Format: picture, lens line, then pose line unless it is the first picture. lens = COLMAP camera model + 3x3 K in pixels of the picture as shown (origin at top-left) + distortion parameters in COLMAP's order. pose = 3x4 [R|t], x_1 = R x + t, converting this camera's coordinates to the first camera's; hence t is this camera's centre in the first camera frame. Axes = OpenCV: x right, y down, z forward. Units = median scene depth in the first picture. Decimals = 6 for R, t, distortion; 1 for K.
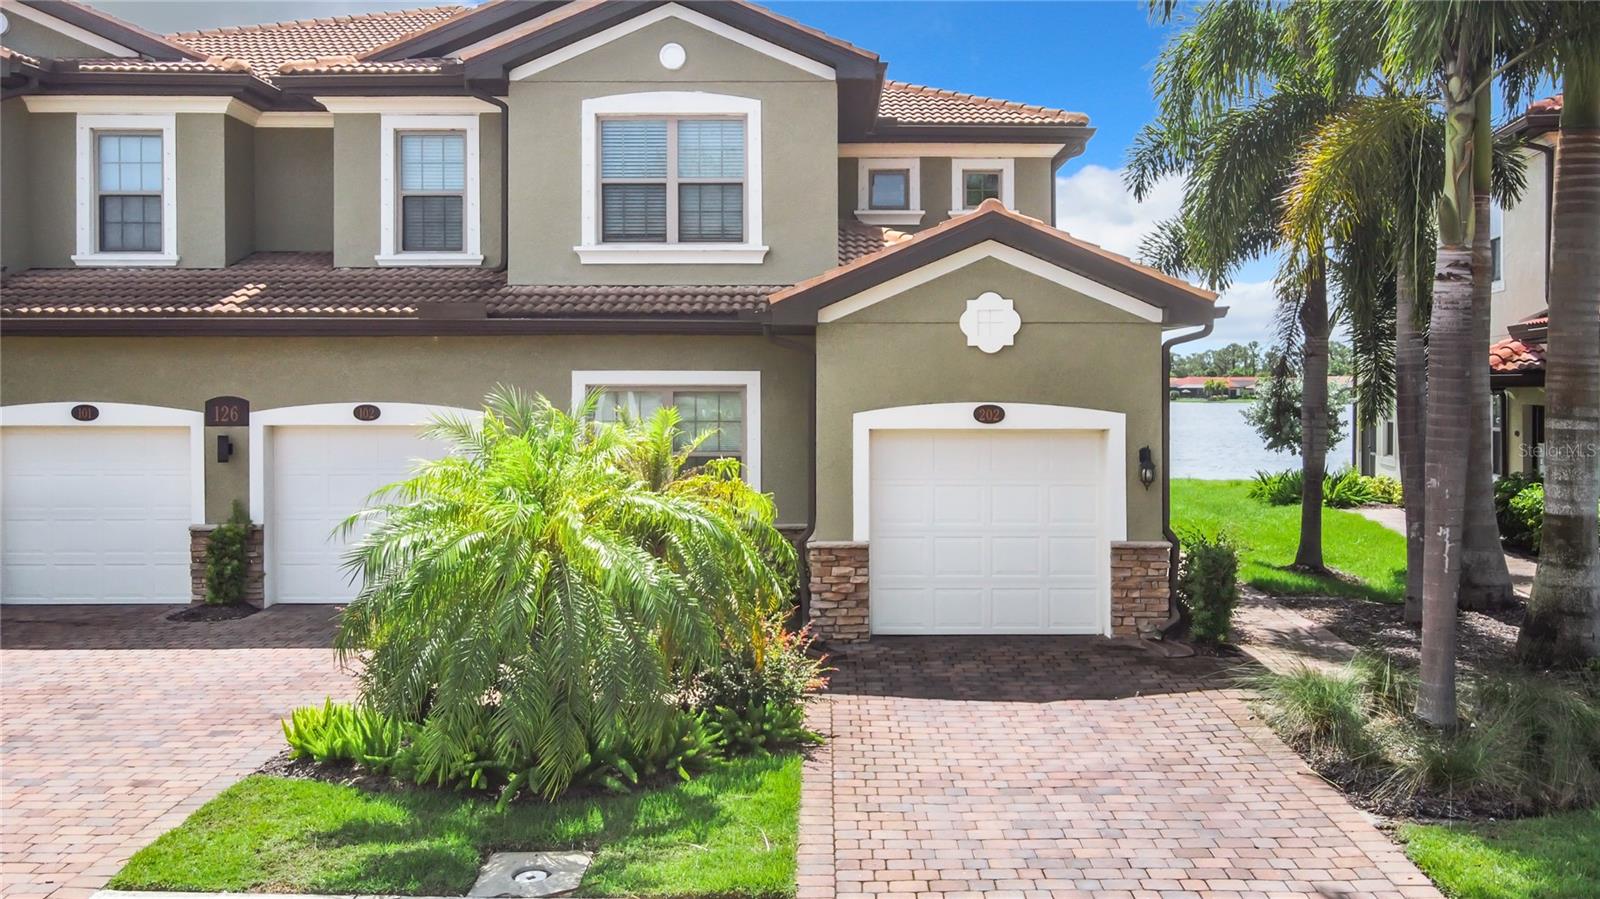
lens RADIAL K [[1262.1, 0, 790.5], [0, 1262.1, 445.6], [0, 0, 1]] dist [-0.005767, 0.012147]
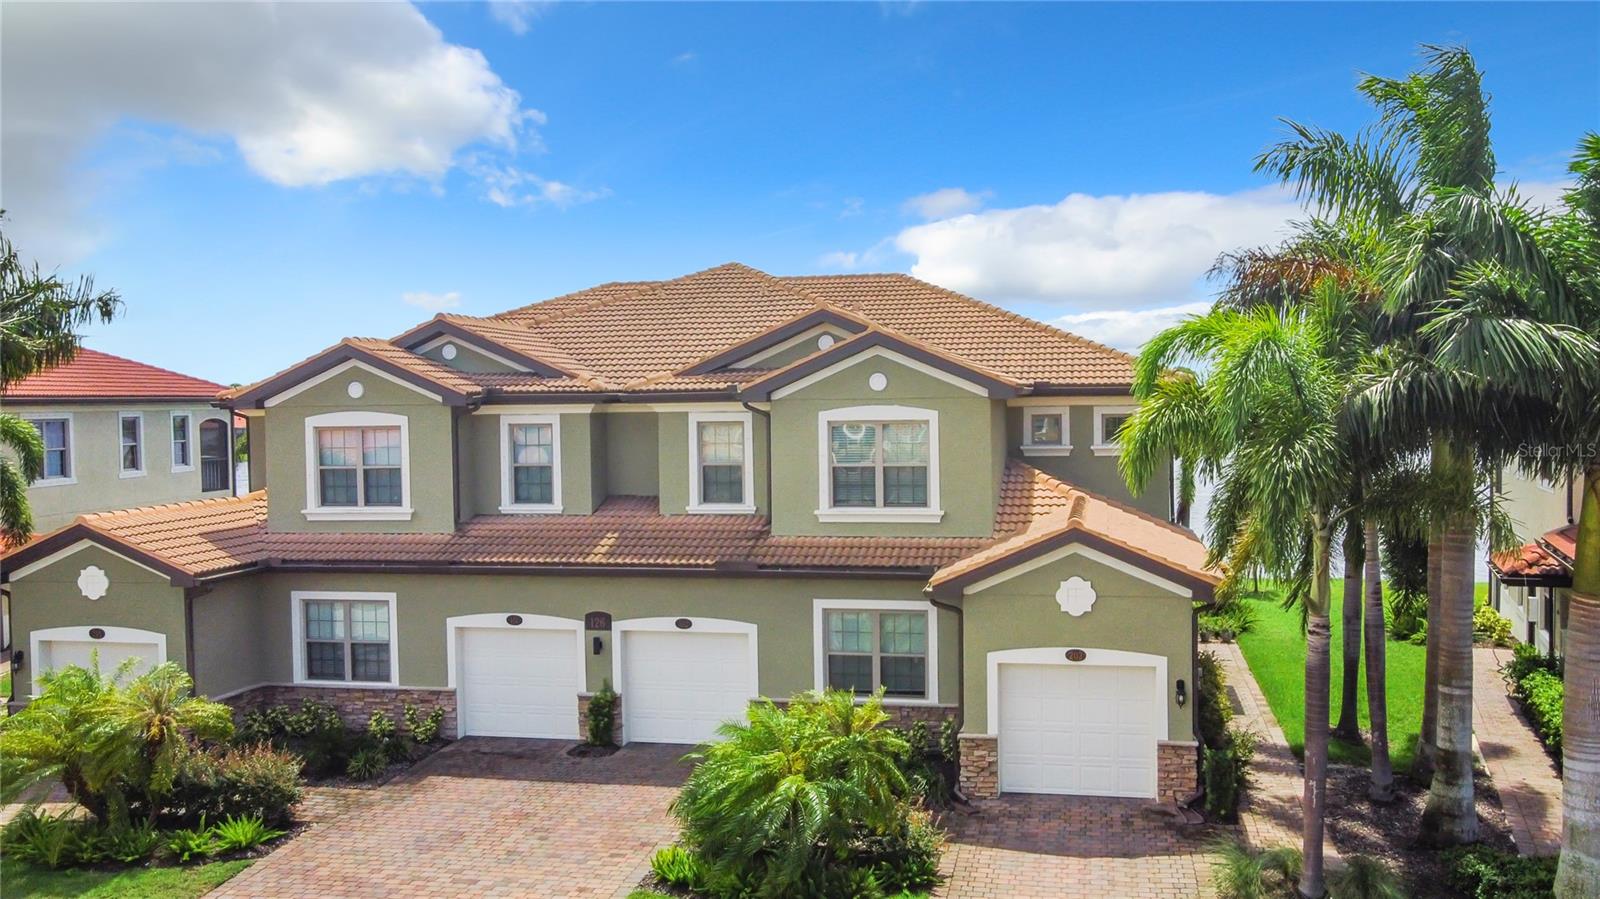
lens RADIAL K [[1287.2, 0, 824.0], [0, 1287.2, 452.5], [0, 0, 1]] dist [-0.048310, 0.100719]
pose [[0.981011, -0.005583, -0.193873, 0.142079], [0.010808, 0.999606, 0.025907, -0.278039], [0.193652, -0.027511, 0.980685, -0.514672]]
